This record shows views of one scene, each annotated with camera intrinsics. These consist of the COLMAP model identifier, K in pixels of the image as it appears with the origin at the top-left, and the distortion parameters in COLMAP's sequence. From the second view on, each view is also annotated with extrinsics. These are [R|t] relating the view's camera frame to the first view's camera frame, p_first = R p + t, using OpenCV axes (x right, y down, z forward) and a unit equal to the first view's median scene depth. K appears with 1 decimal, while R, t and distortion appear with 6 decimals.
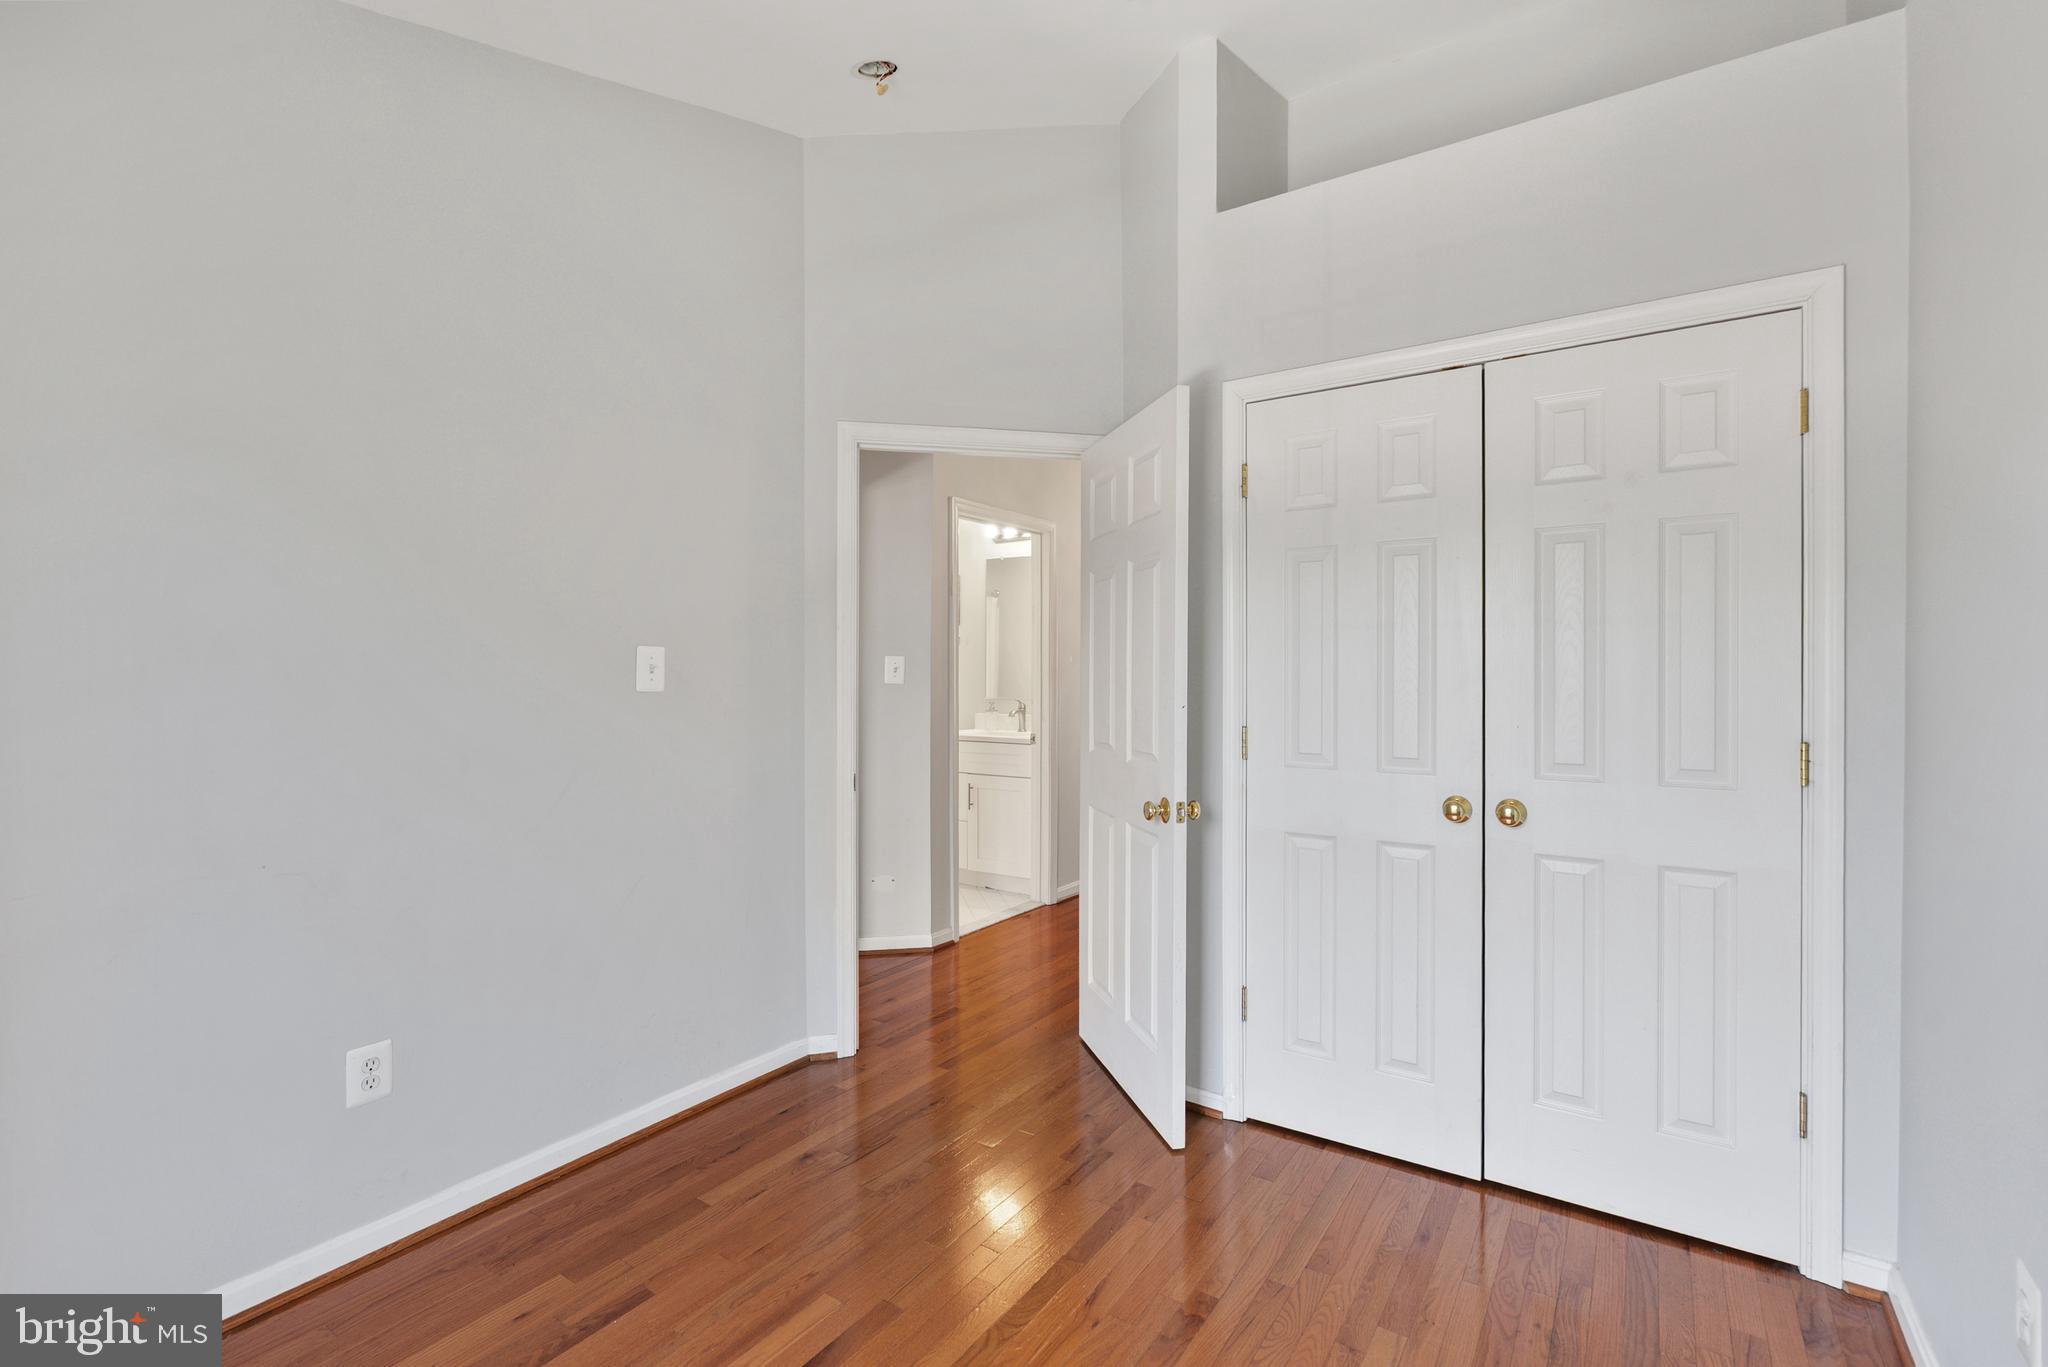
lens RADIAL K [[942.7, 0, 1037.4], [0, 942.7, 691.2], [0, 0, 1]] dist [-0.003359, 0.003204]
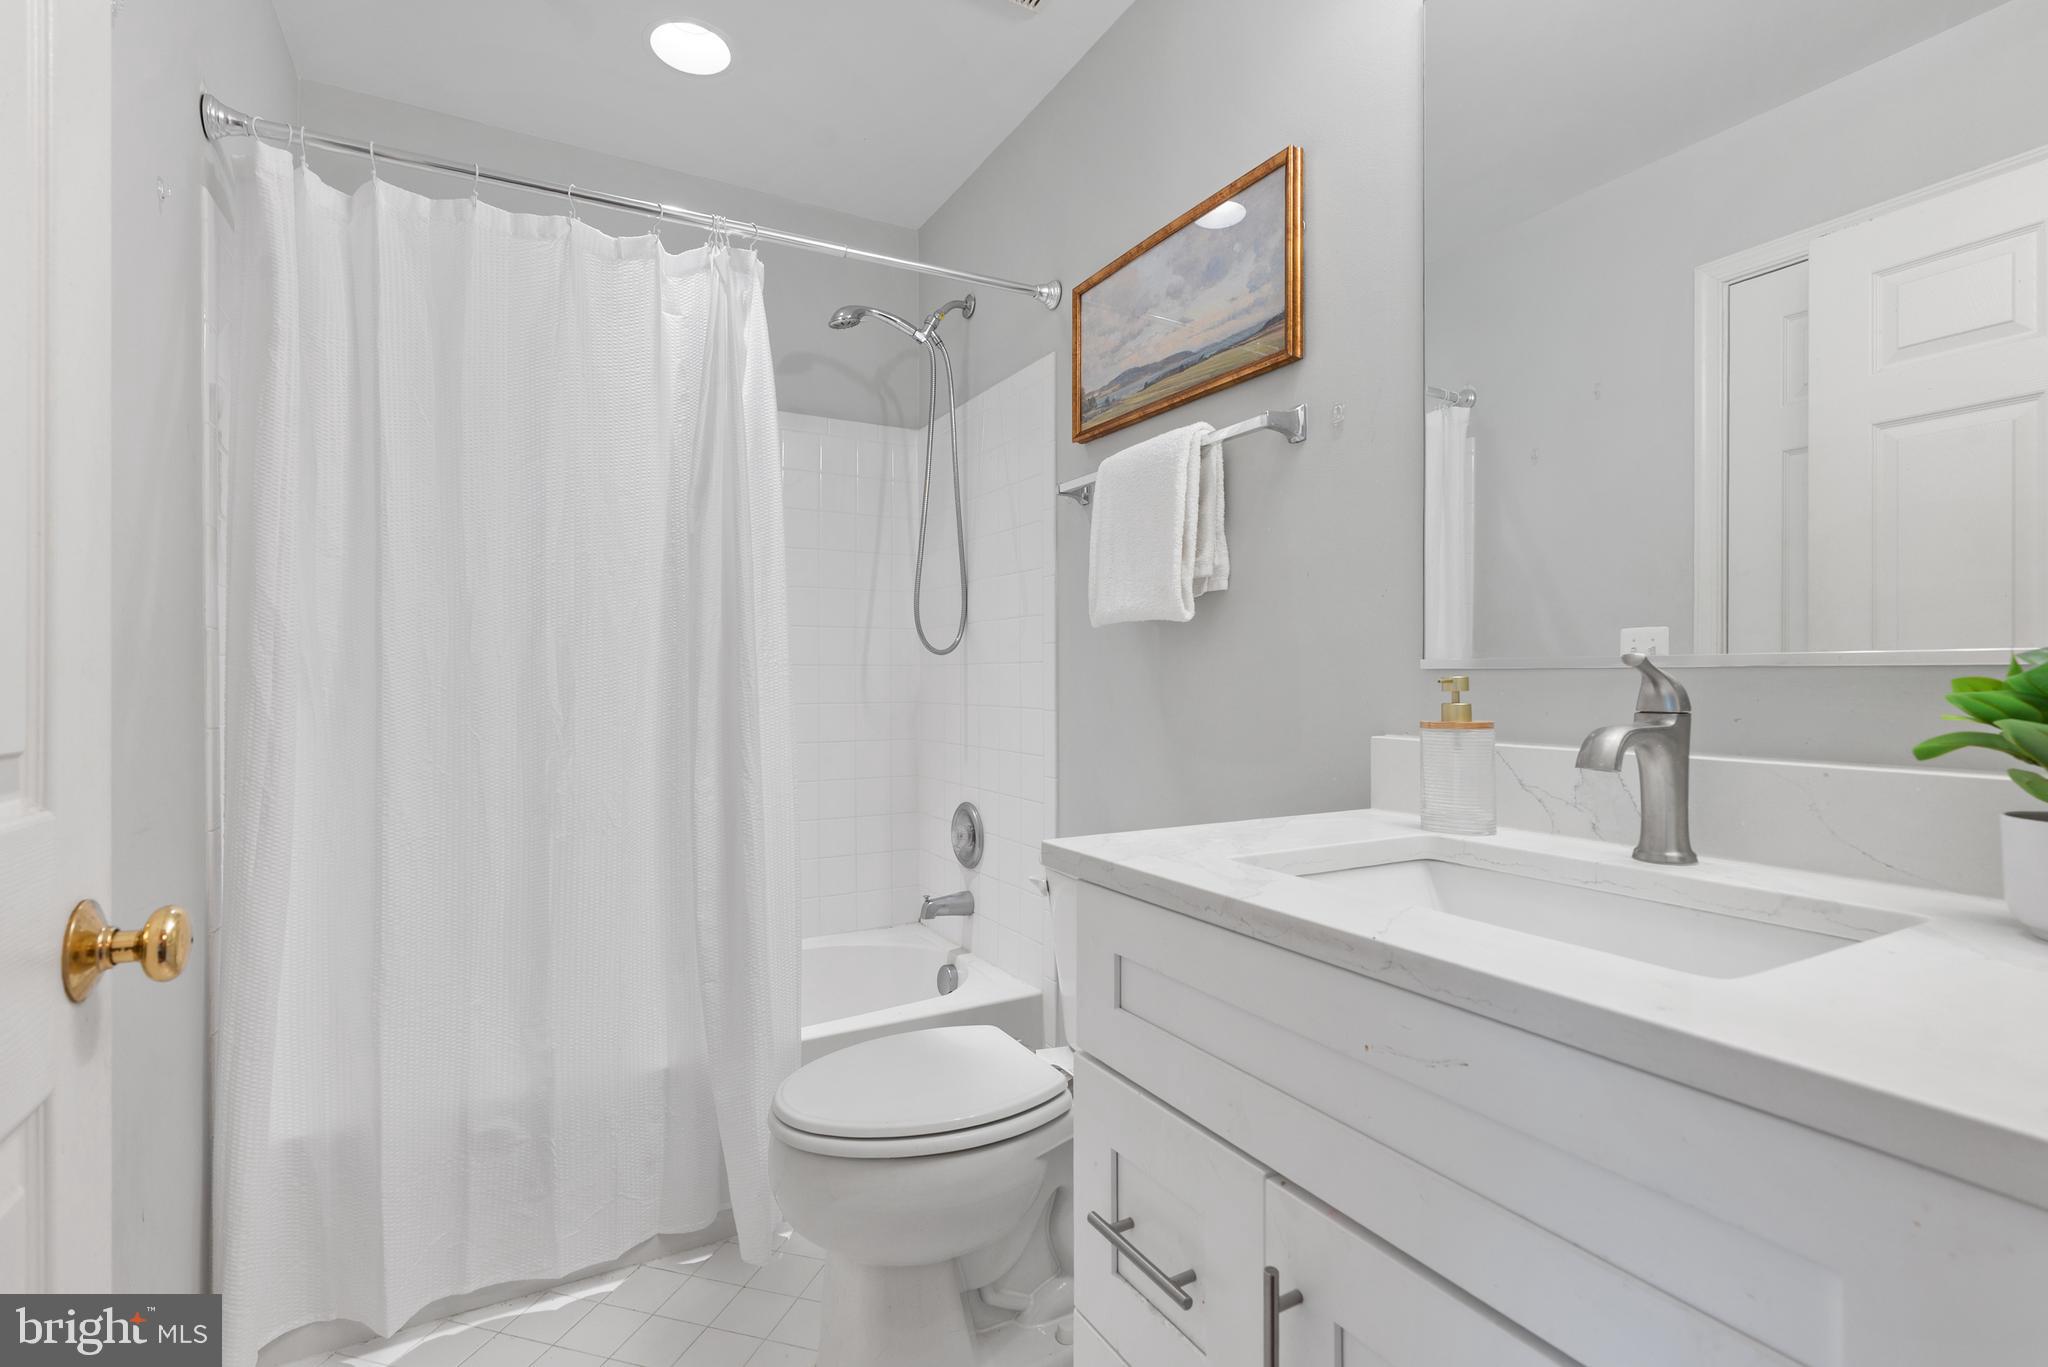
lens RADIAL K [[942.7, 0, 1018.8], [0, 942.7, 678.4], [0, 0, 1]] dist [-0.003359, 0.003204]
pose [[0.887995, -0.002656, -0.459845, -0.040383], [-0.006059, 0.999829, -0.017476, 0.015575], [0.459813, 0.018305, 0.887827, 0.814916]]
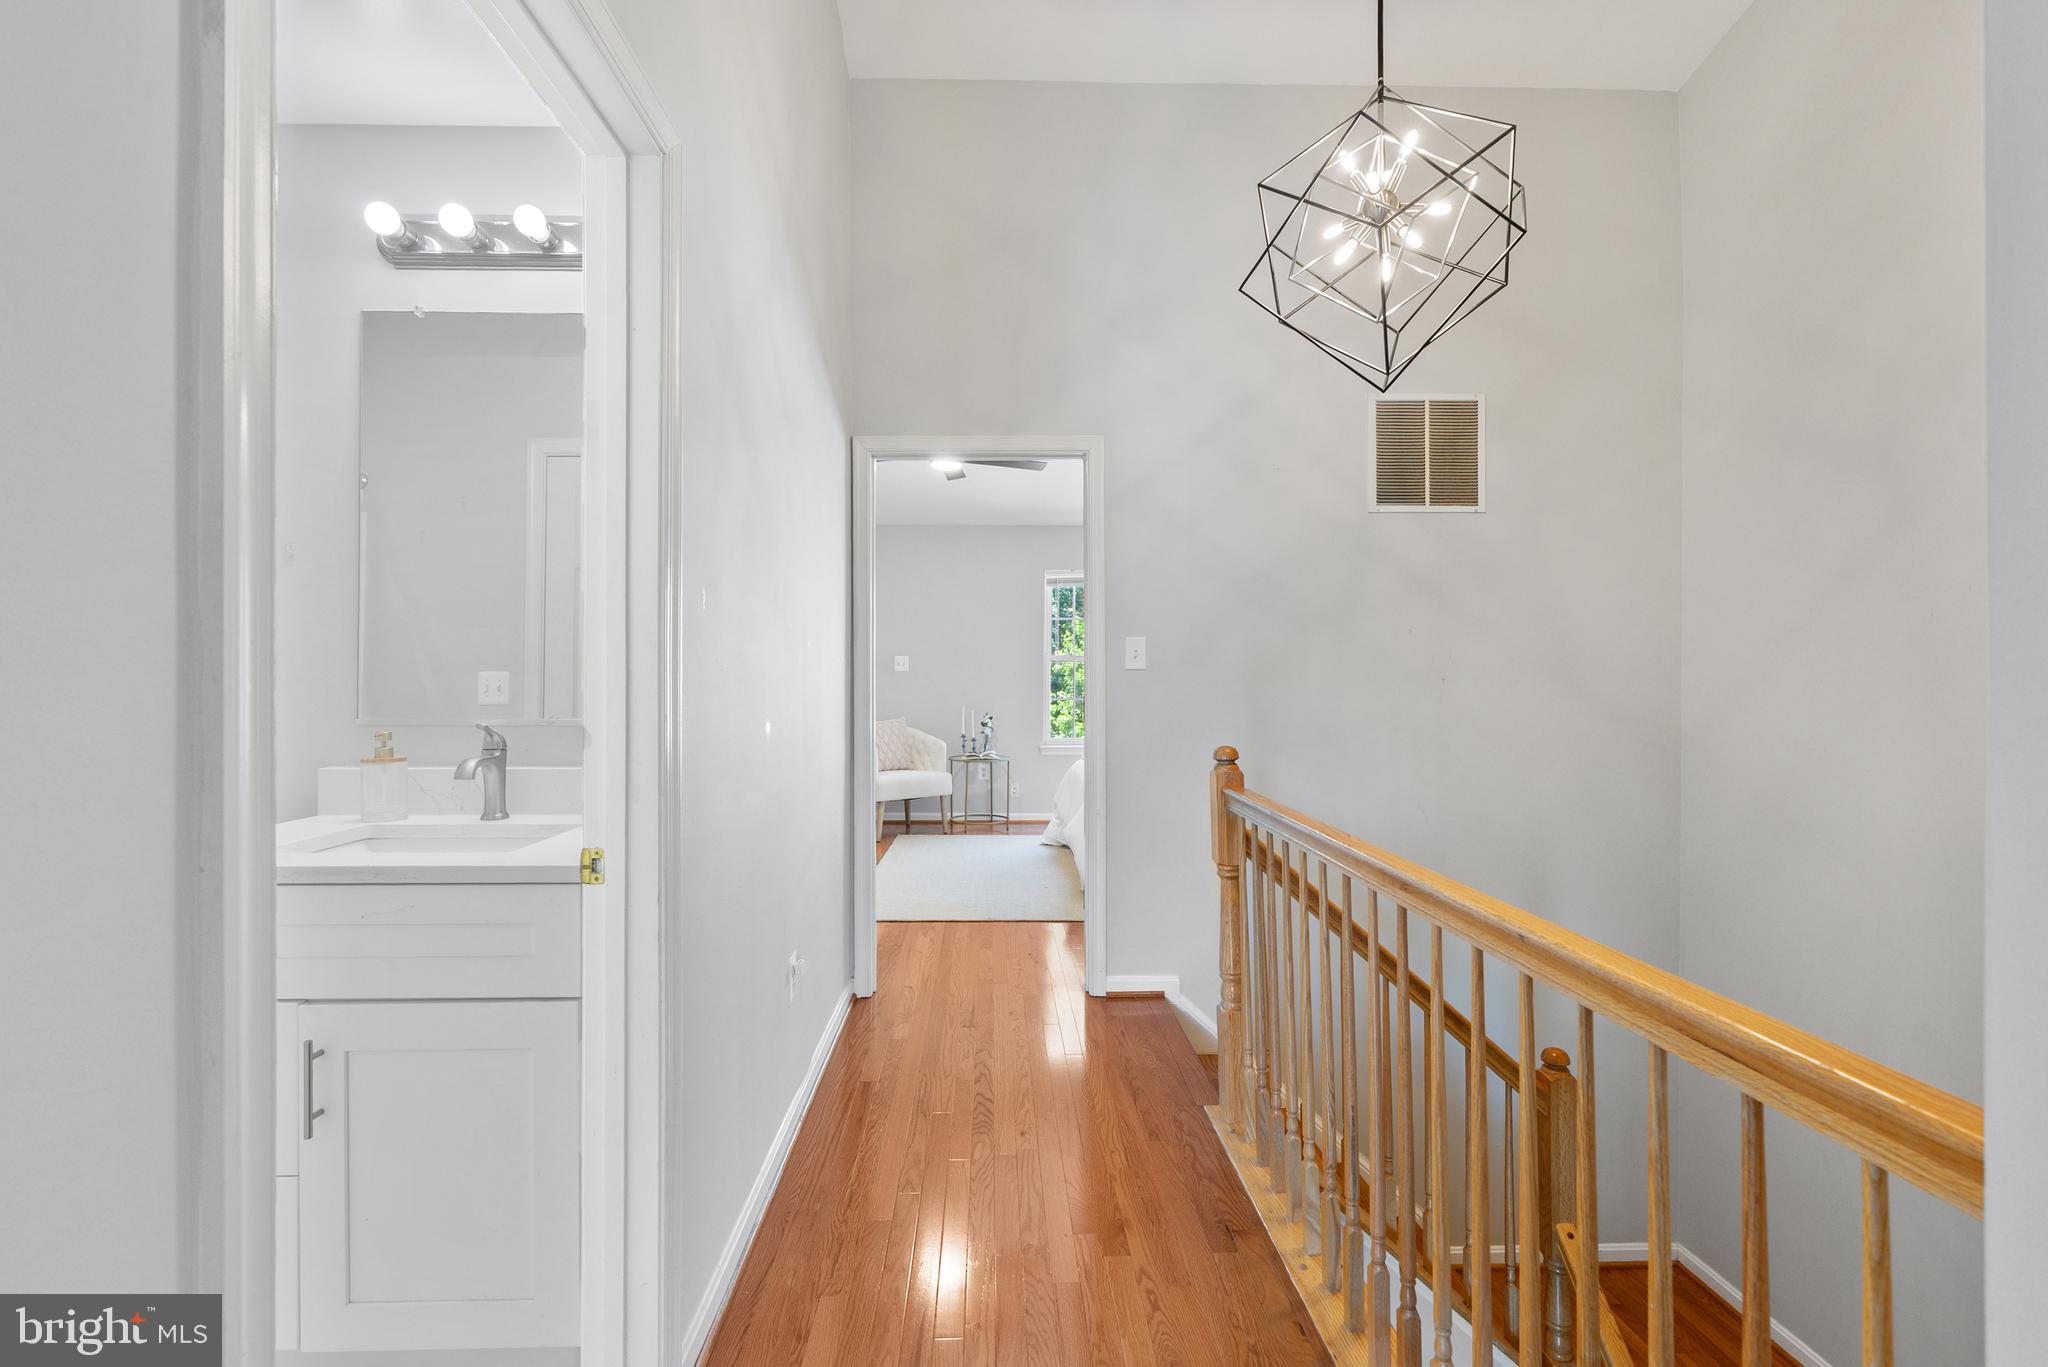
lens RADIAL K [[942.7, 0, 1012.5], [0, 942.7, 672.7], [0, 0, 1]] dist [-0.003359, 0.003204]
pose [[0.822456, -0.001592, 0.568826, -0.056405], [0.011297, 0.999845, -0.013535, -0.003001], [-0.568716, 0.017558, 0.822347, 0.620401]]
